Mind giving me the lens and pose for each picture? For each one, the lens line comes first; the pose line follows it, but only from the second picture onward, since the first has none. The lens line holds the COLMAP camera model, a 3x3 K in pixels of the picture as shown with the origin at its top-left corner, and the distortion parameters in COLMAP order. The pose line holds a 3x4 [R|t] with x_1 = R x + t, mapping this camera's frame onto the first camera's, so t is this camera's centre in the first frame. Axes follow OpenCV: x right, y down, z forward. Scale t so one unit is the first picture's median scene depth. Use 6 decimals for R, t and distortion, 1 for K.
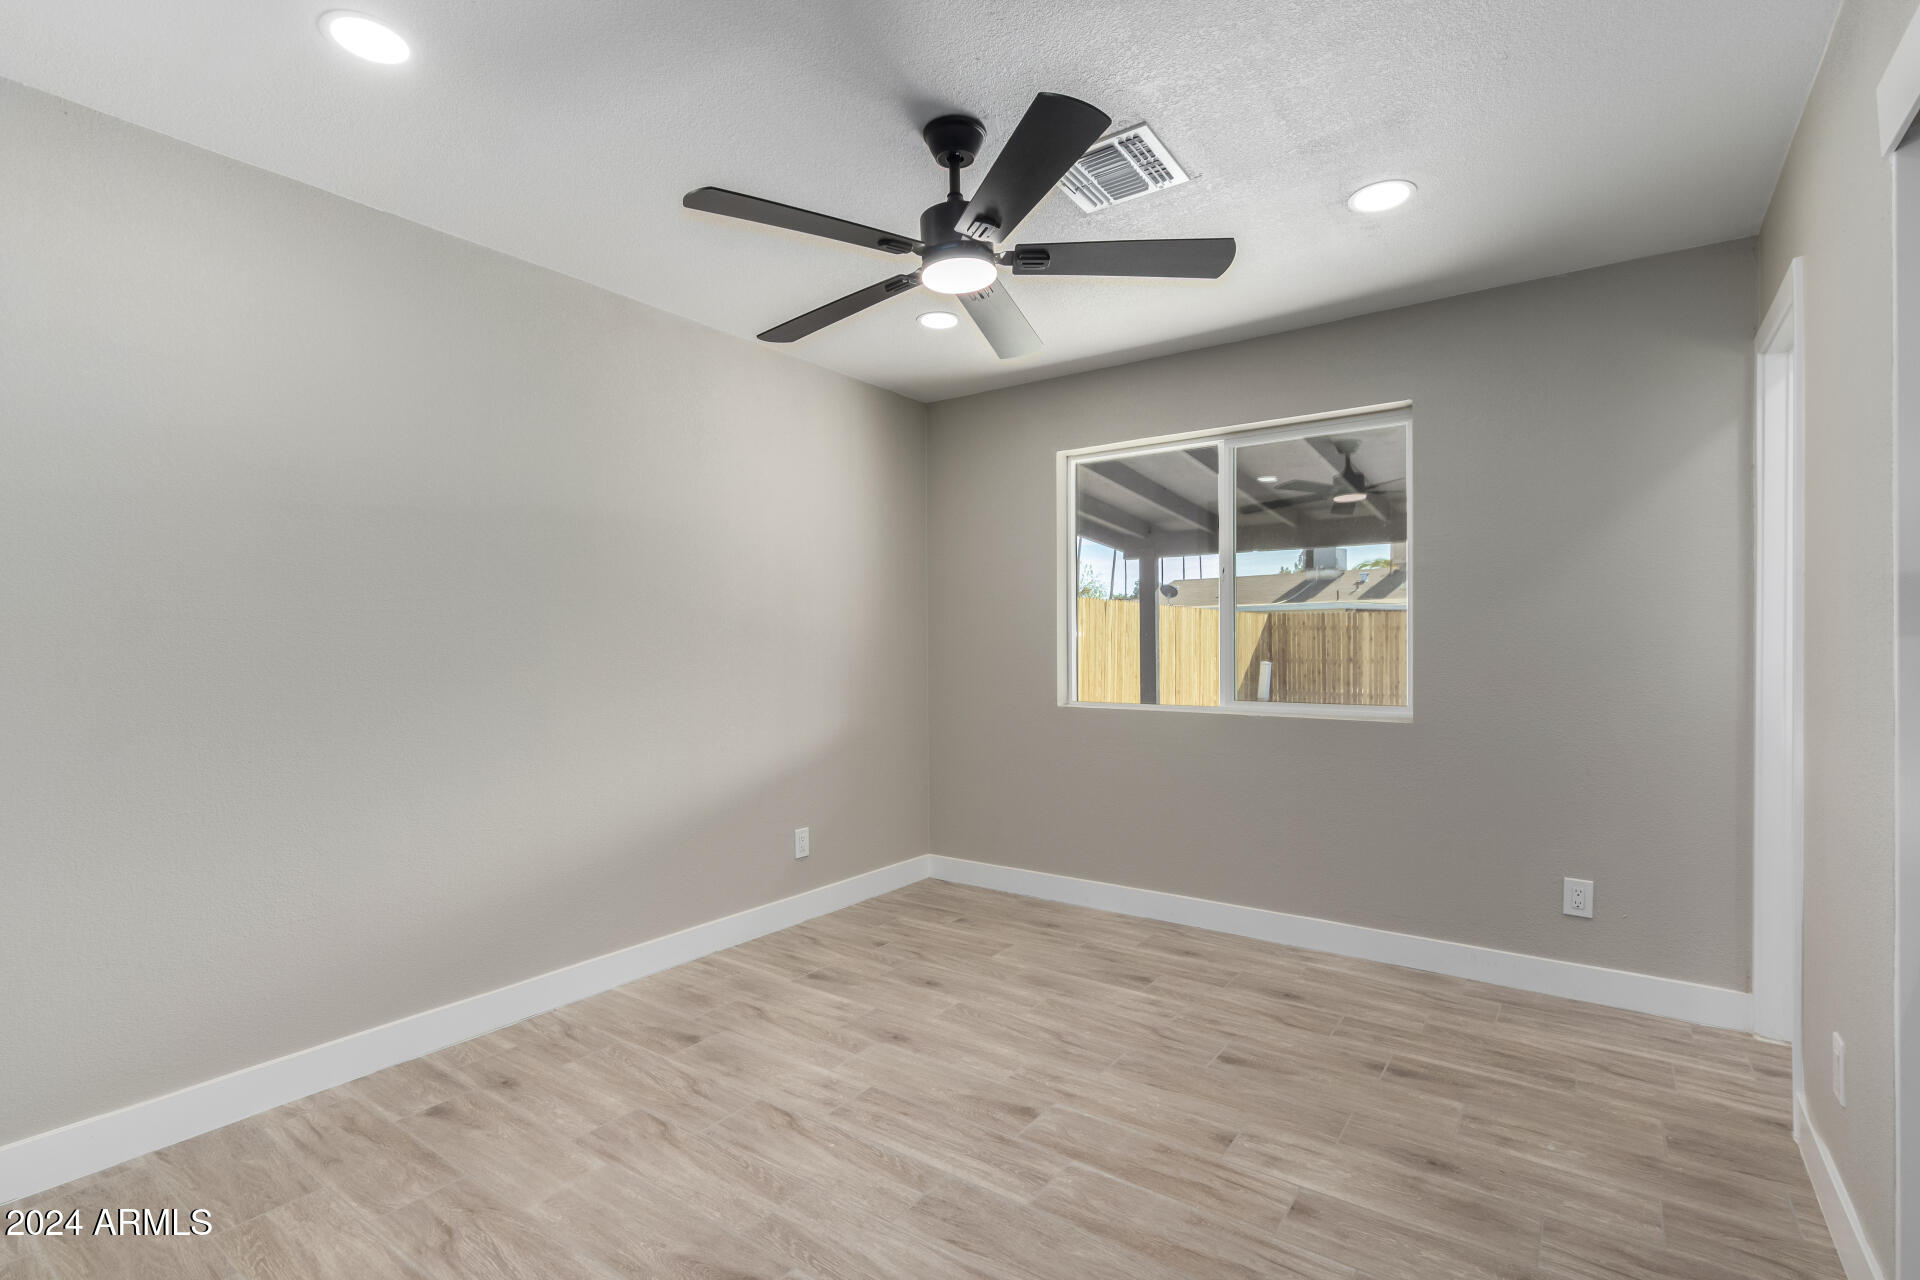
lens RADIAL K [[878.5, 0, 943.6], [0, 878.5, 649.2], [0, 0, 1]] dist [0.007054, -0.002504]
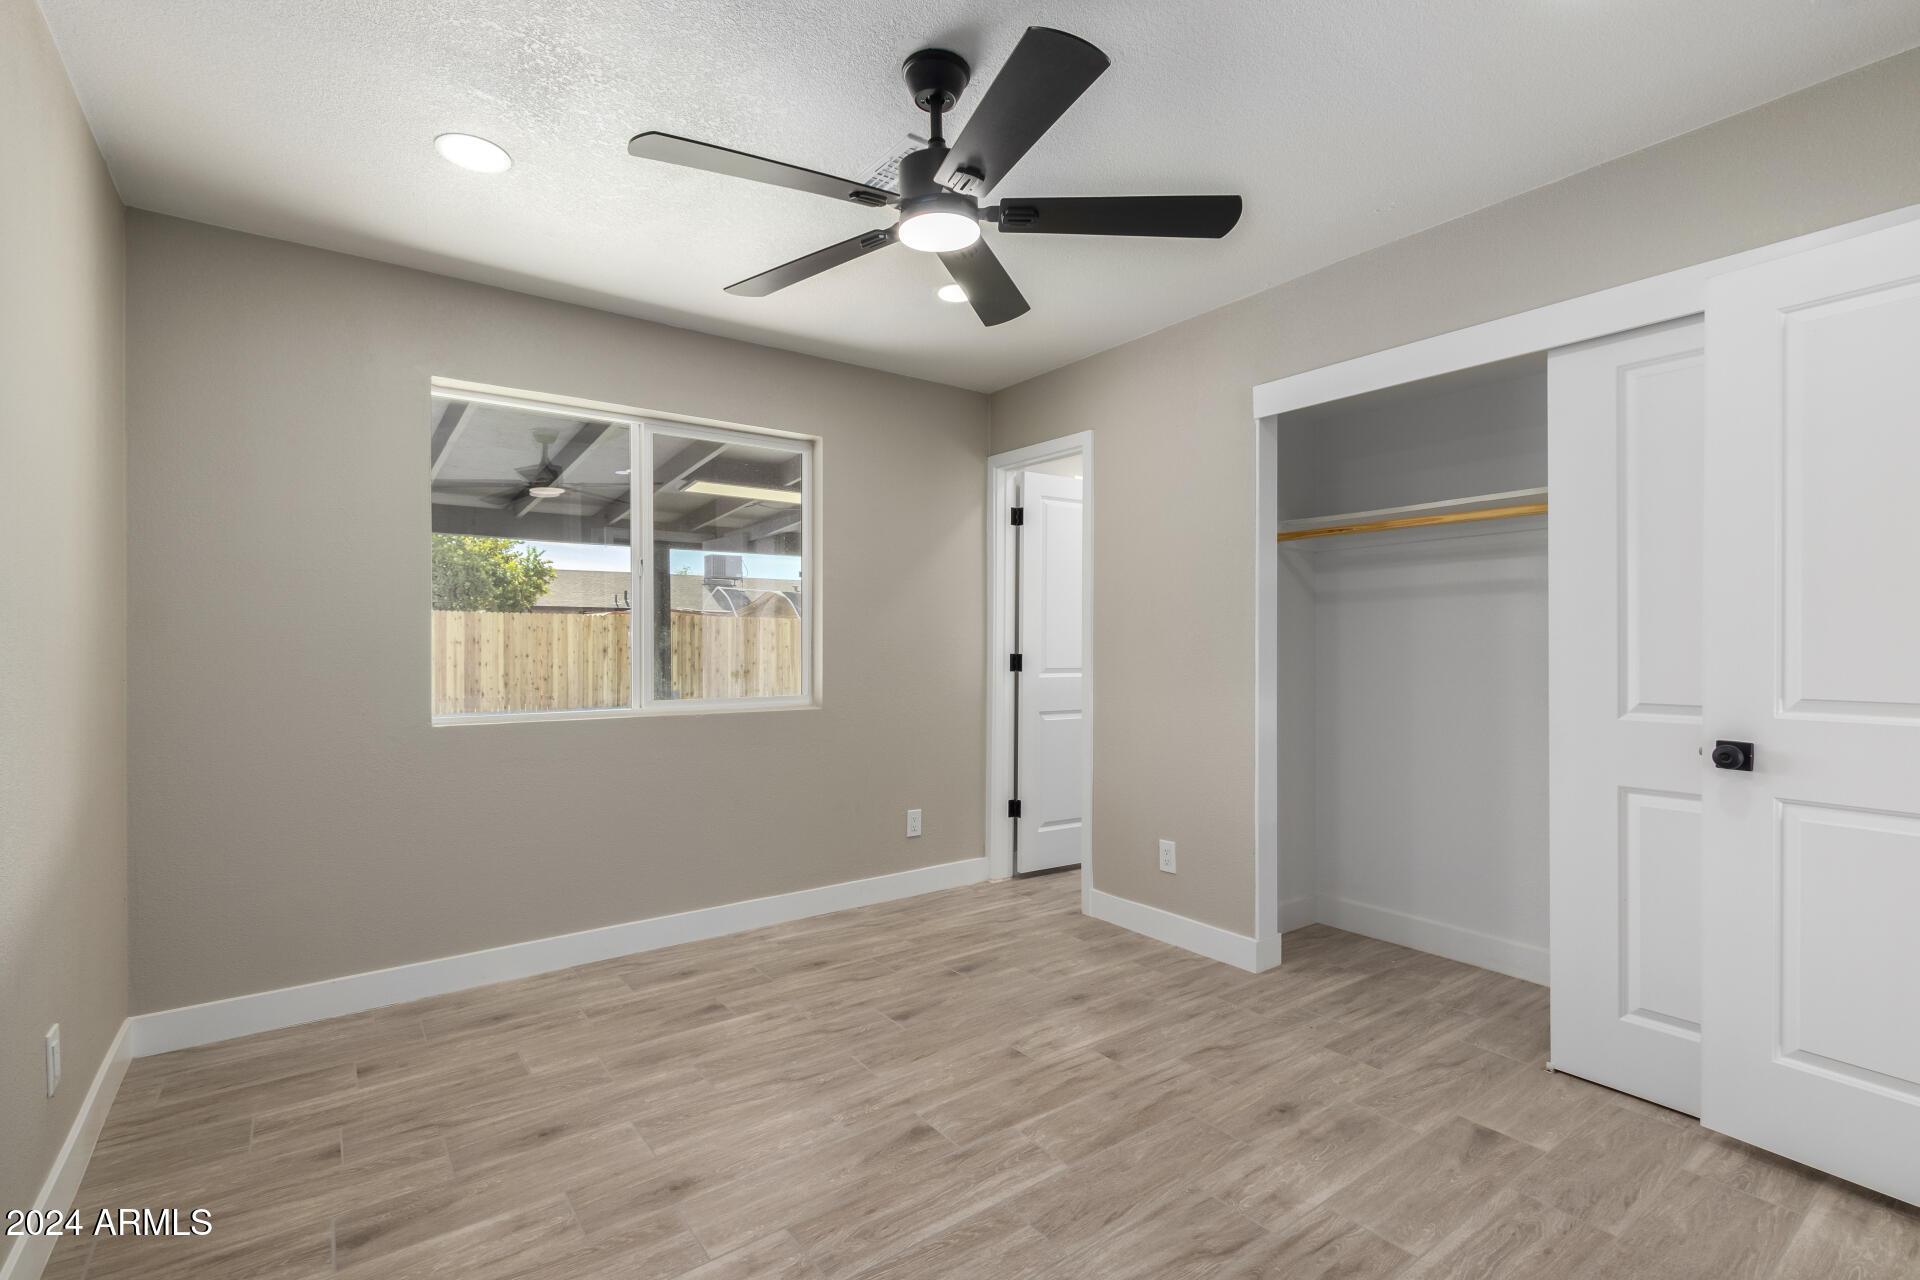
lens RADIAL K [[878.5, 0, 978.0], [0, 878.5, 645.0], [0, 0, 1]] dist [0.007054, -0.002504]
pose [[0.295524, 0.001613, 0.955334, -0.831191], [0.005788, 0.999977, -0.003479, 0.006417], [-0.955318, 0.006558, 0.295508, 0.689342]]
